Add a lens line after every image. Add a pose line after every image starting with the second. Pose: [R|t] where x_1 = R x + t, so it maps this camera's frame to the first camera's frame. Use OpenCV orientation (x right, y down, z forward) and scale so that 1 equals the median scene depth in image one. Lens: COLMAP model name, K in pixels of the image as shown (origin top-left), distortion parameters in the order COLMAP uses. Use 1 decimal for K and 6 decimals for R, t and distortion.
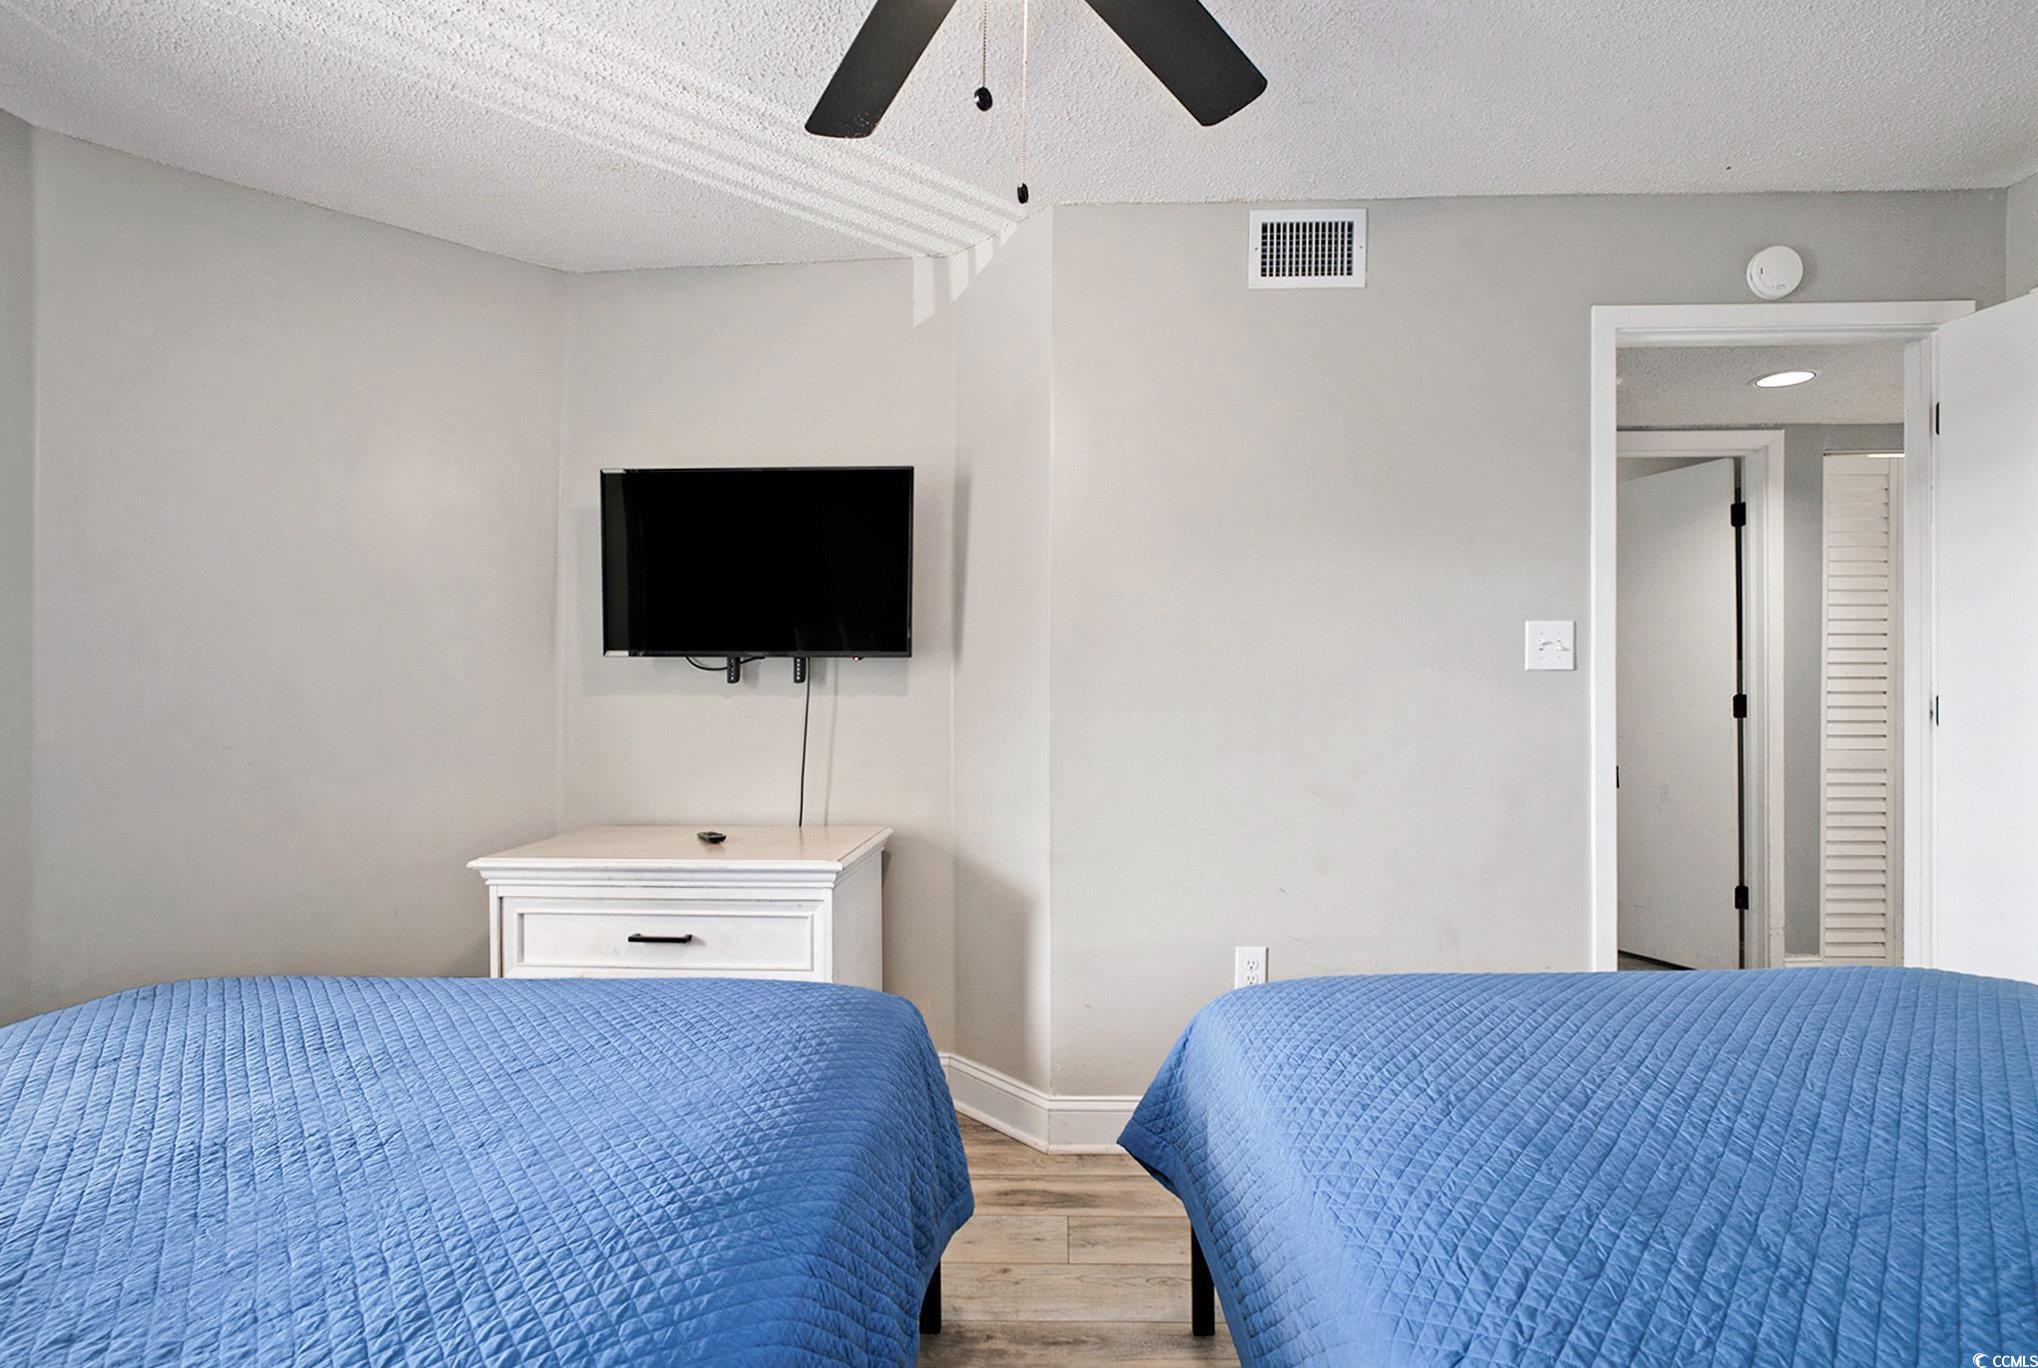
lens RADIAL K [[934.9, 0, 1019.0], [0, 934.9, 684.0], [0, 0, 1]] dist [-0.012913, 0.000242]
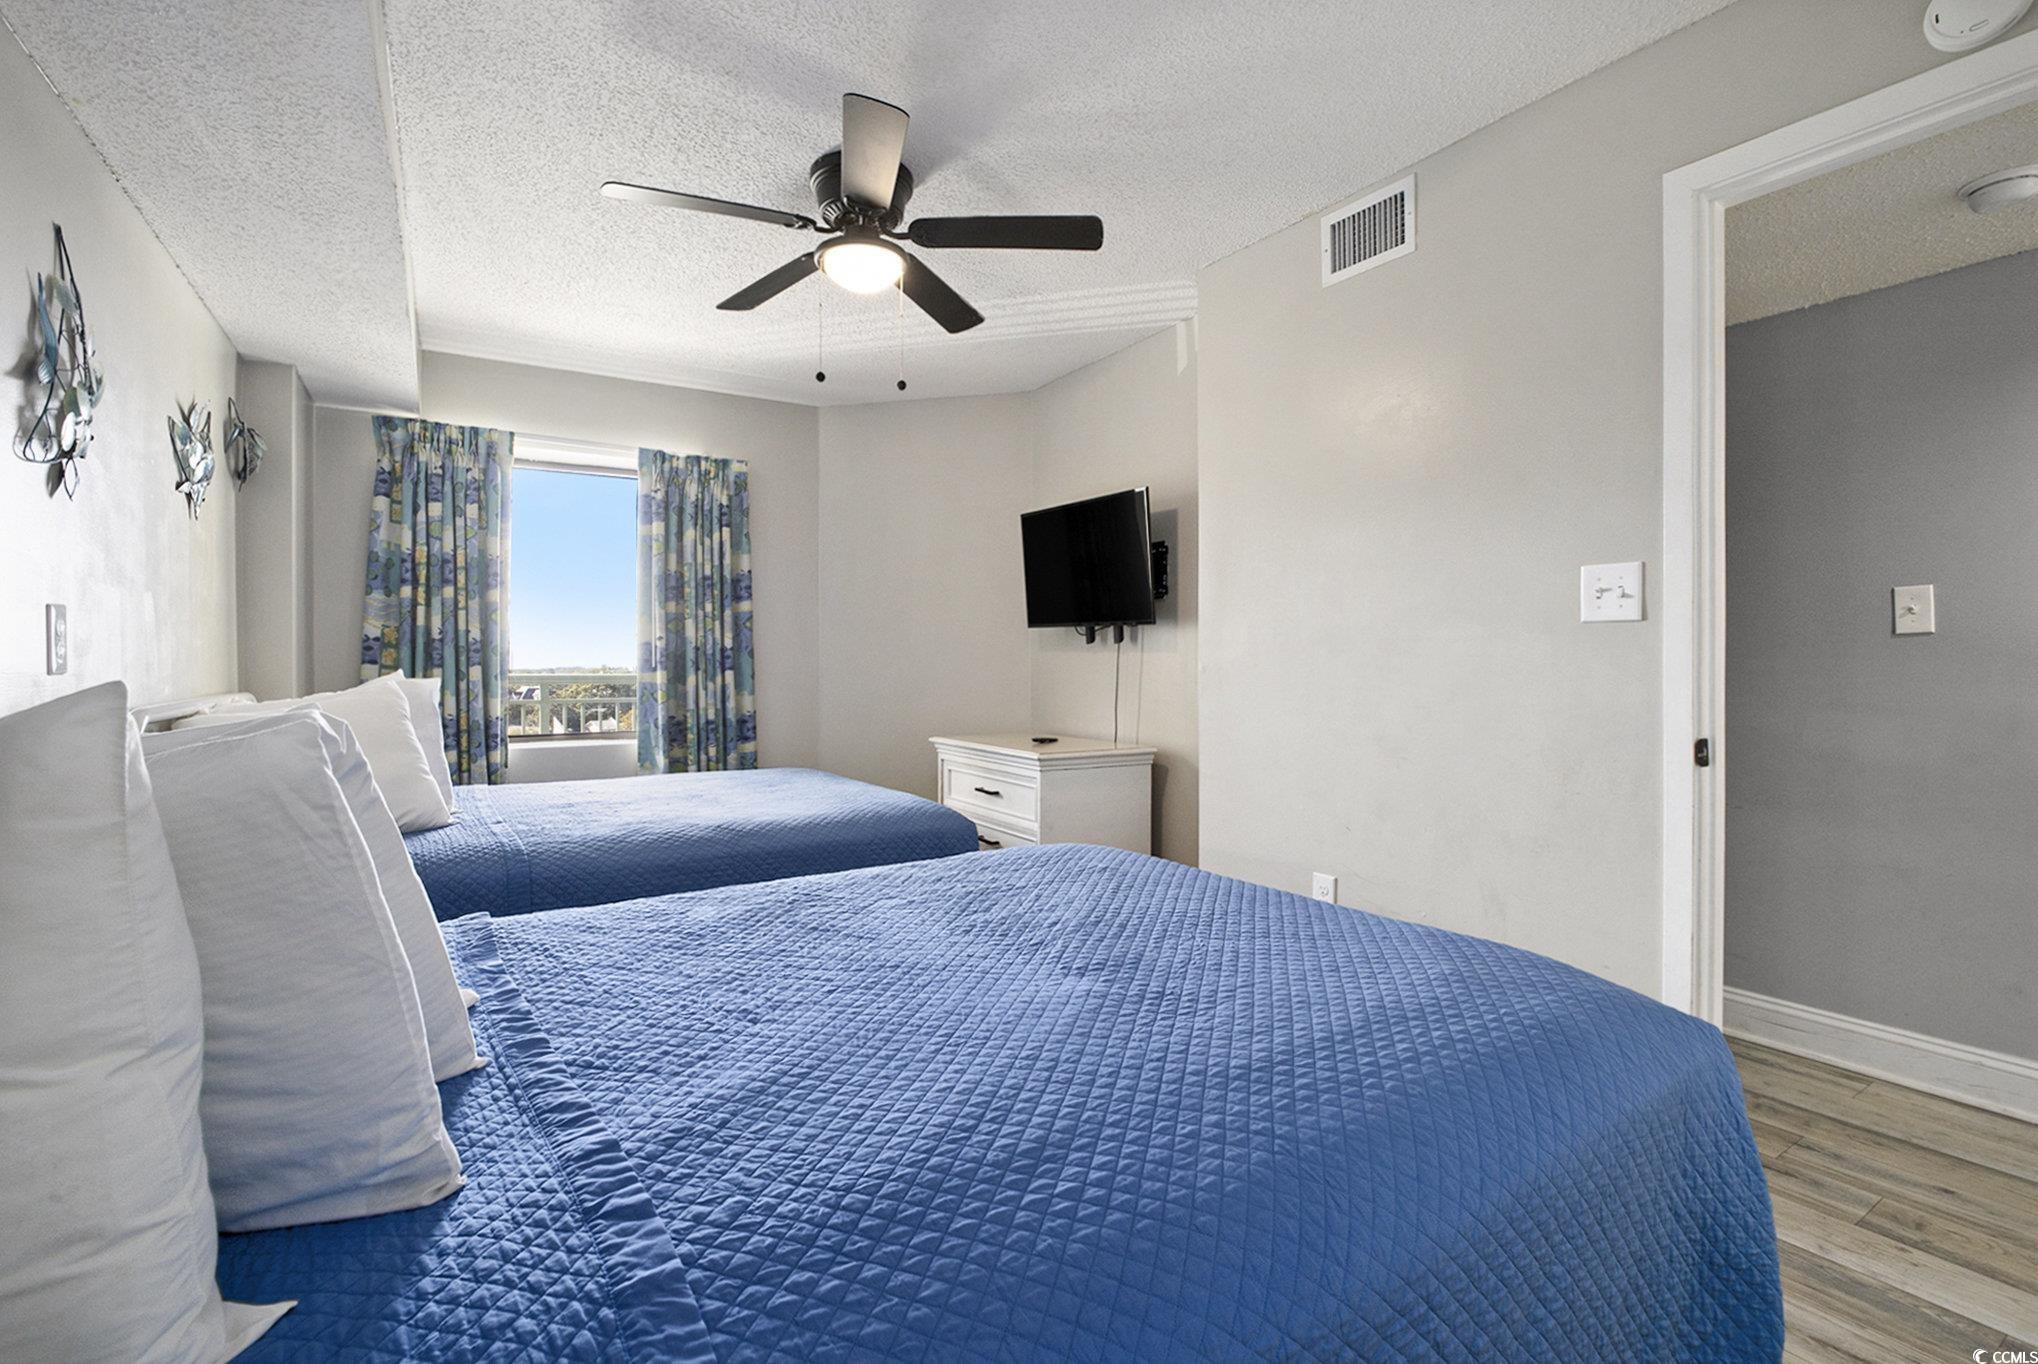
lens RADIAL K [[929.7, 0, 1014.6], [0, 929.7, 664.8], [0, 0, 1]] dist [0.001729, 0.001856]
pose [[0.571609, 0.010831, -0.820455, 0.959159], [0.002114, 0.999890, 0.014672, 0.012249], [0.820524, -0.010121, 0.571523, 0.051099]]
